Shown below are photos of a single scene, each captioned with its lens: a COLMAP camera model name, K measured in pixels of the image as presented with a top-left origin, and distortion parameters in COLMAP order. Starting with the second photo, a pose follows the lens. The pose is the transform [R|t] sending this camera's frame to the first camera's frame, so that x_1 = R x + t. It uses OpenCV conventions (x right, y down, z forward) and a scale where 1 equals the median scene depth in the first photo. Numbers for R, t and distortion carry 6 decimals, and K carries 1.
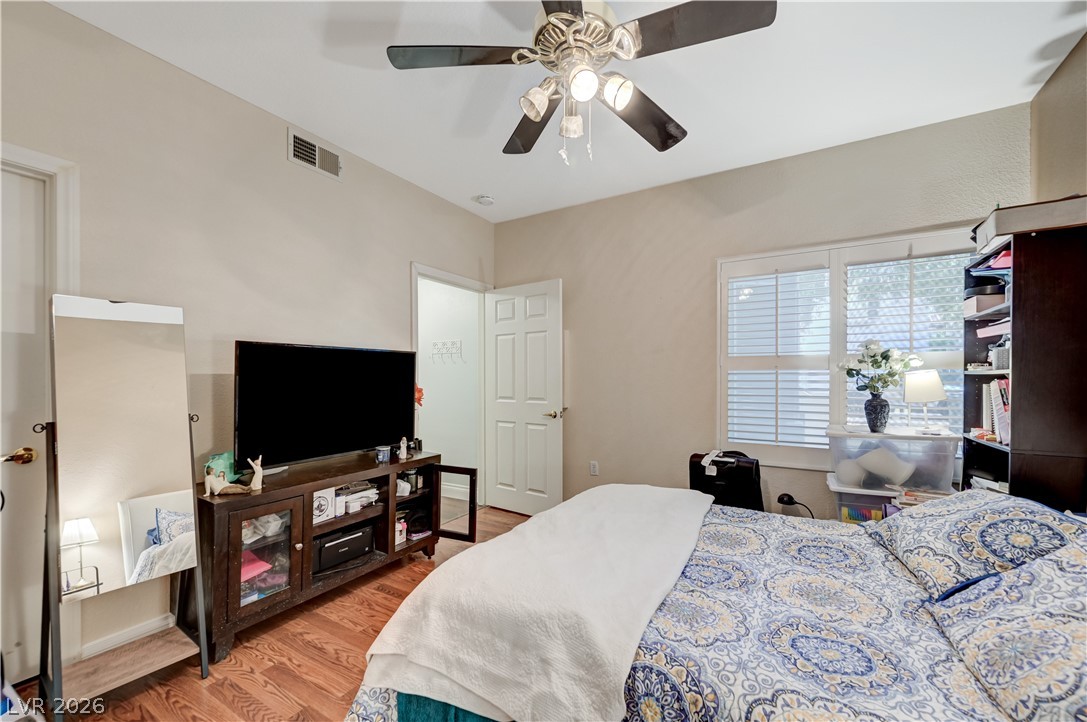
lens RADIAL K [[431.8, 0, 544.0], [0, 431.8, 380.8], [0, 0, 1]] dist [-0.000525, -0.000112]
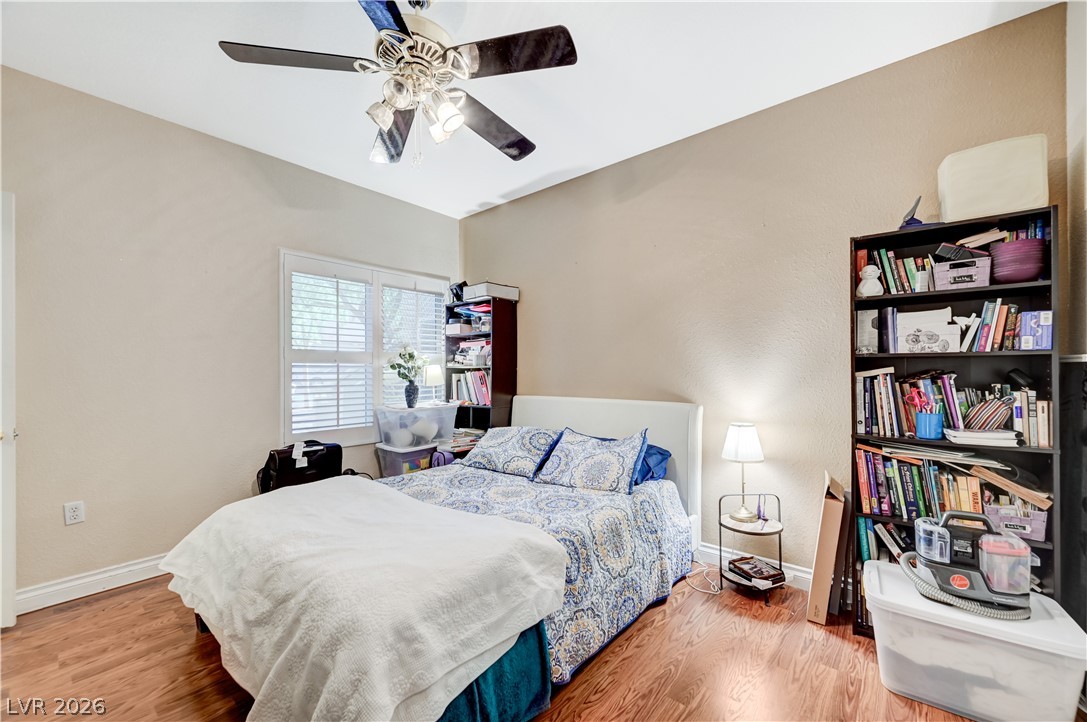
lens RADIAL K [[432.7, 0, 547.5], [0, 432.7, 371.3], [0, 0, 1]] dist [-0.000615, -0.000022]
pose [[0.161244, -0.000740, 0.986914, -0.730777], [0.008017, 0.999968, -0.000560, 0.001710], [-0.986882, 0.008002, 0.161244, 0.388643]]
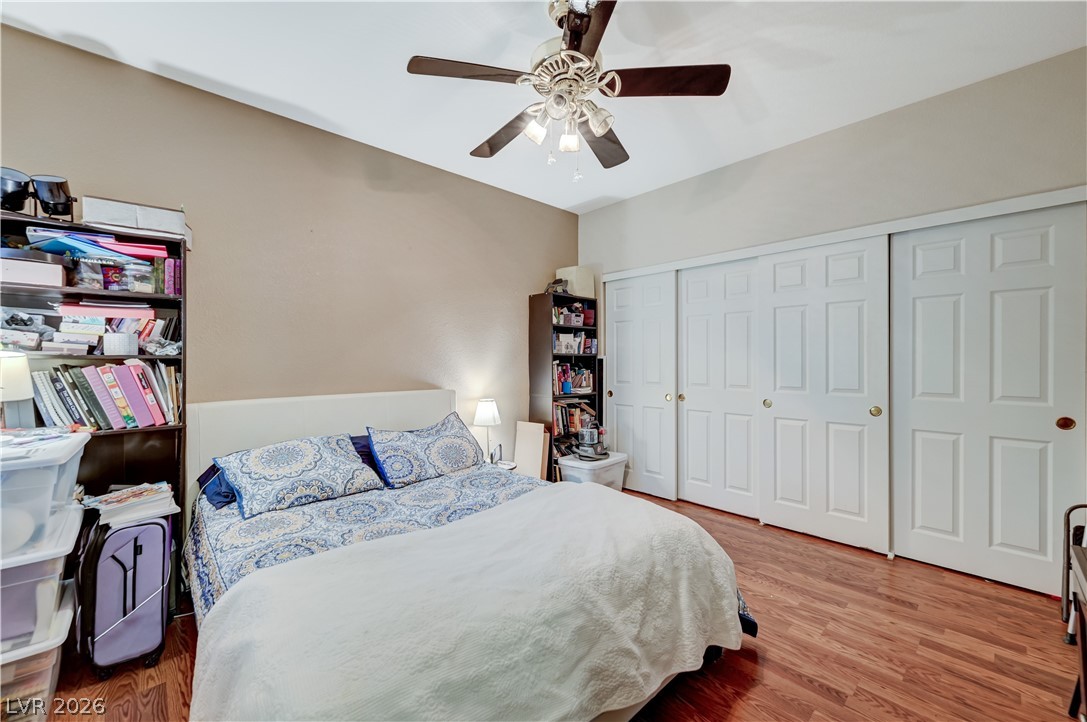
lens RADIAL K [[435.5, 0, 548.9], [0, 435.5, 366.2], [0, 0, 1]] dist [-0.000735, -0.000054]
pose [[-0.961052, 0.000958, 0.276366, -0.160437], [0.006261, 0.999813, 0.018310, -0.011832], [-0.276297, 0.019327, -0.960878, 1.660056]]
